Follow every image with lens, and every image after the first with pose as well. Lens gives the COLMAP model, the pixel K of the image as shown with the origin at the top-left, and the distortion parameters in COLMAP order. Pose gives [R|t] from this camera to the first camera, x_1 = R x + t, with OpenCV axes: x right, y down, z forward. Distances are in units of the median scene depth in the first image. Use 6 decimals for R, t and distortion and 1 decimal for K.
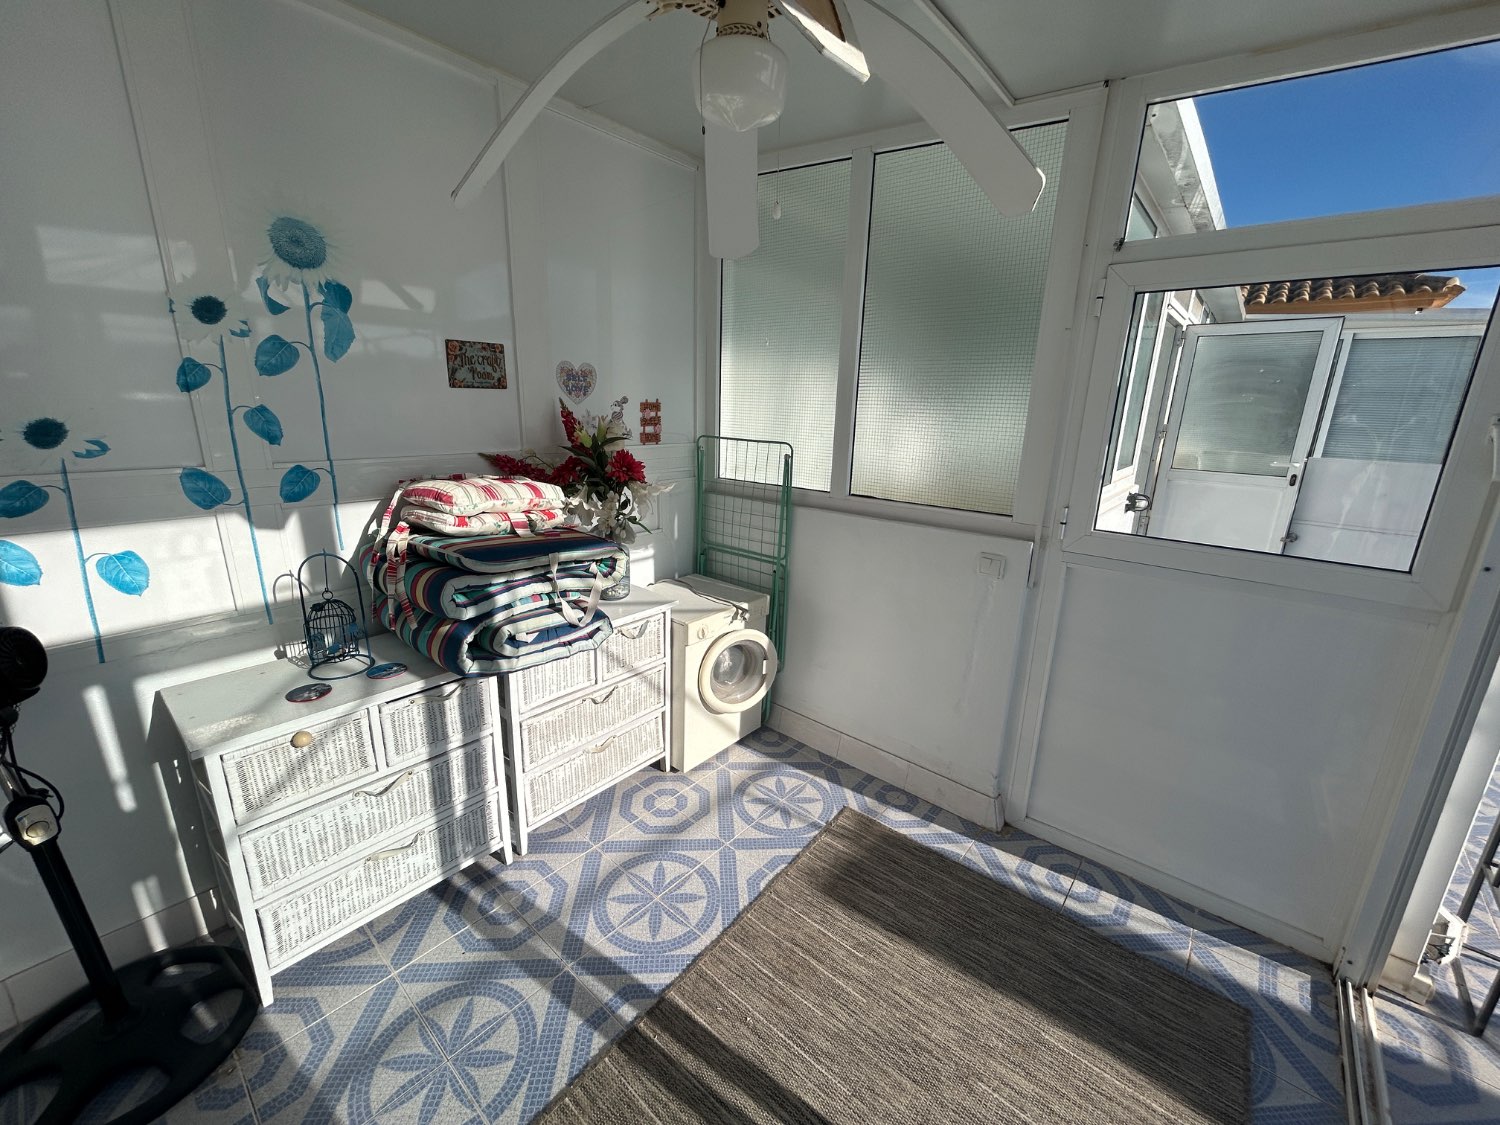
lens RADIAL K [[603.0, 0, 744.1], [0, 603.0, 563.8], [0, 0, 1]] dist [0.001581, 0.000161]
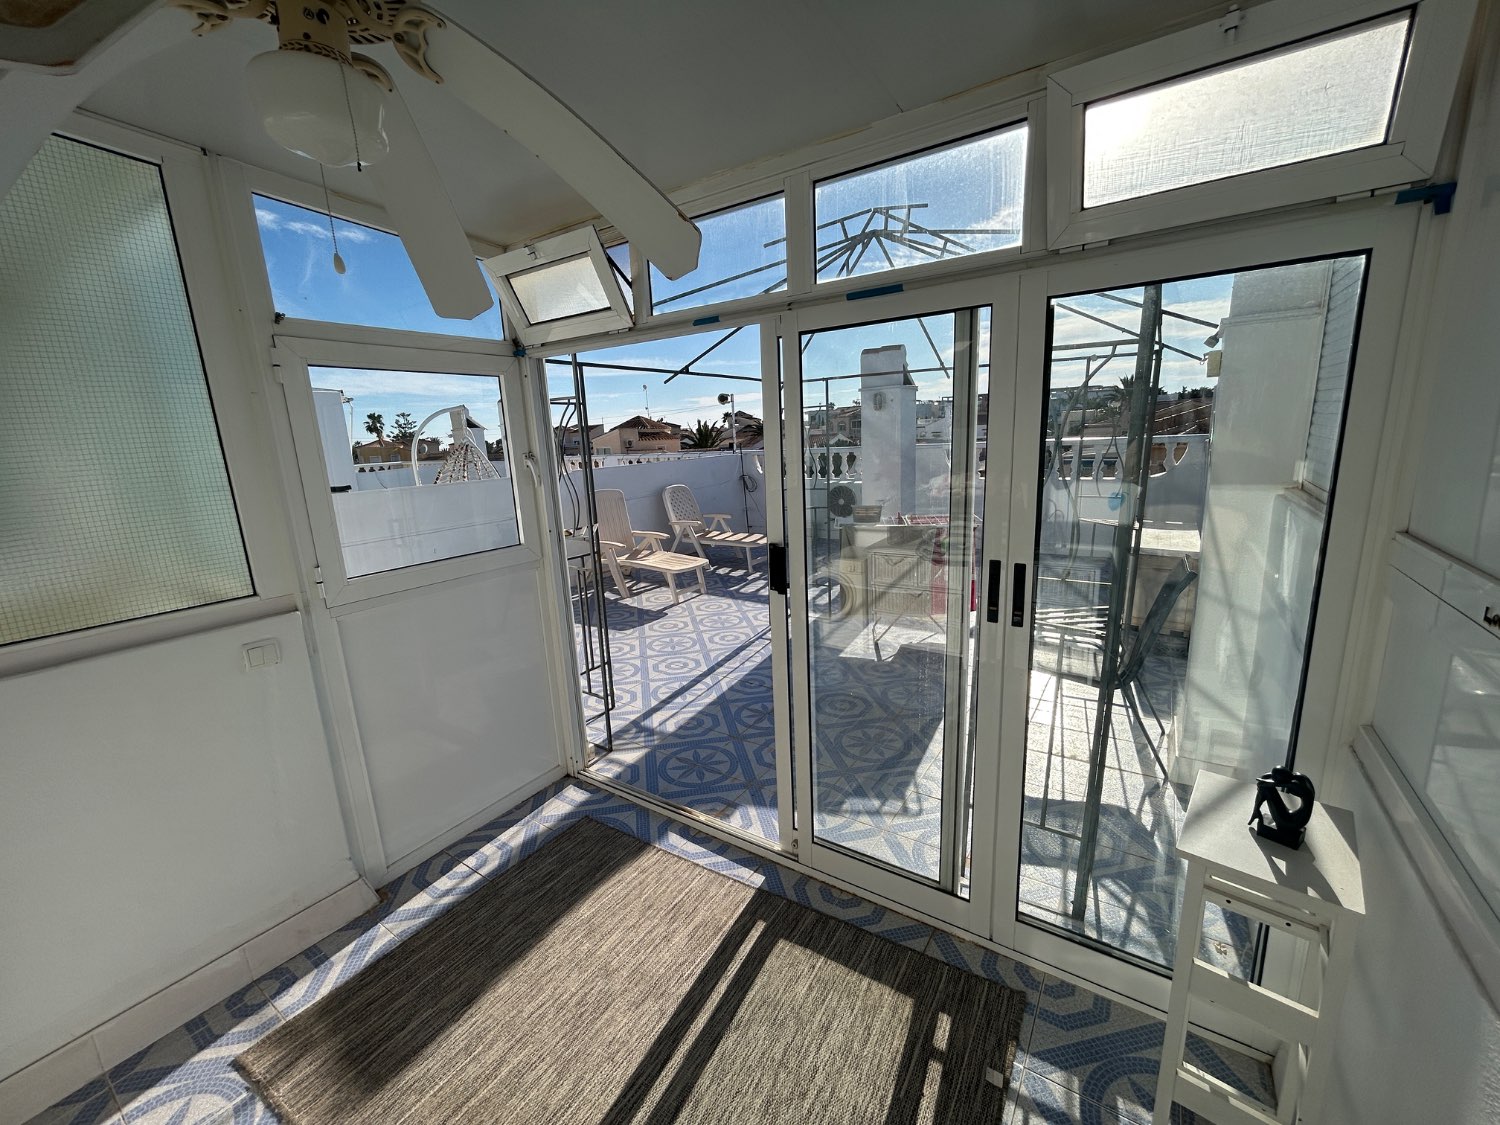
lens RADIAL K [[603.0, 0, 744.1], [0, 603.0, 563.8], [0, 0, 1]] dist [0.001581, 0.000161]
pose [[-0.115726, -0.224858, 0.967495, -0.523838], [0.297261, 0.921557, 0.249738, -0.137669], [-0.947757, 0.316499, -0.039806, 0.362919]]
